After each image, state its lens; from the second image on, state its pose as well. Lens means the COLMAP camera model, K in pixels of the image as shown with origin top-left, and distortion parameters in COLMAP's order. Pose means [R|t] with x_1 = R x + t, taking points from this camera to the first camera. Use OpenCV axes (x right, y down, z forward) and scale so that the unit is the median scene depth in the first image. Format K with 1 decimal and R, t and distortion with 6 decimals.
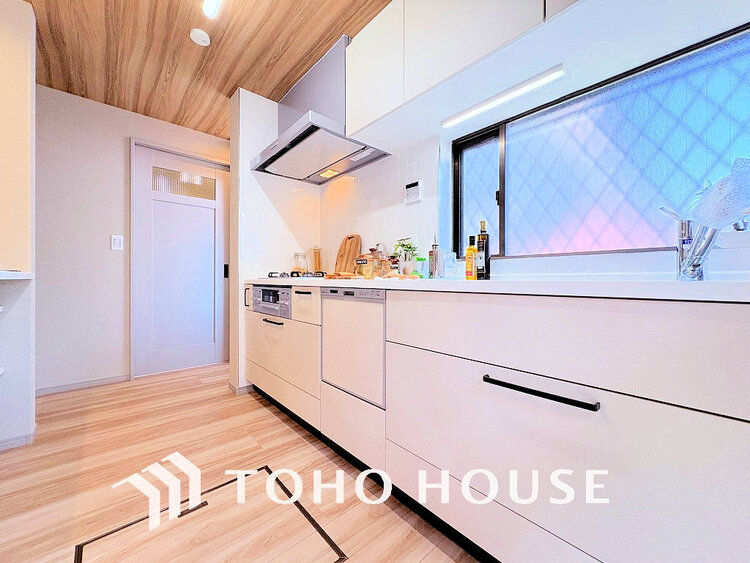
lens RADIAL K [[297.2, 0, 377.4], [0, 297.2, 280.5], [0, 0, 1]] dist [0.000051, 0.000265]
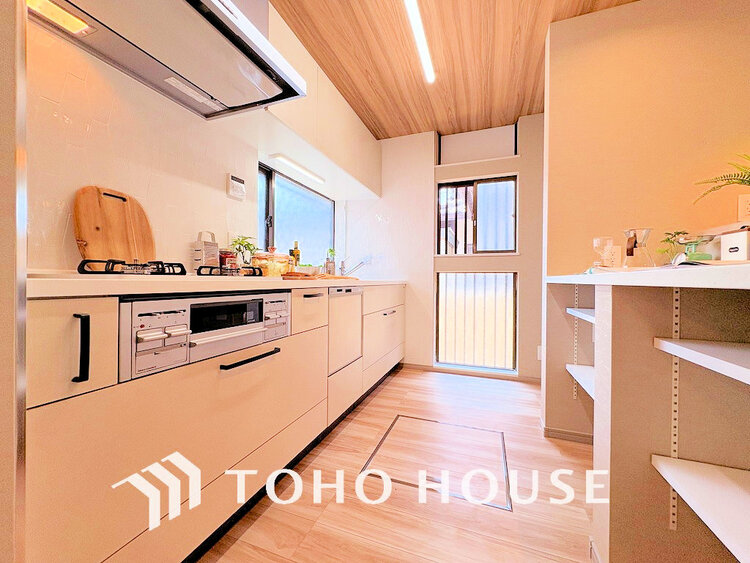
lens RADIAL K [[297.2, 0, 377.4], [0, 297.2, 280.5], [0, 0, 1]] dist [0.000051, 0.000265]
pose [[-0.462602, -0.008063, 0.886529, -1.086197], [-0.004111, 0.999967, 0.006949, -0.009198], [-0.886556, -0.000430, -0.462621, 1.214331]]
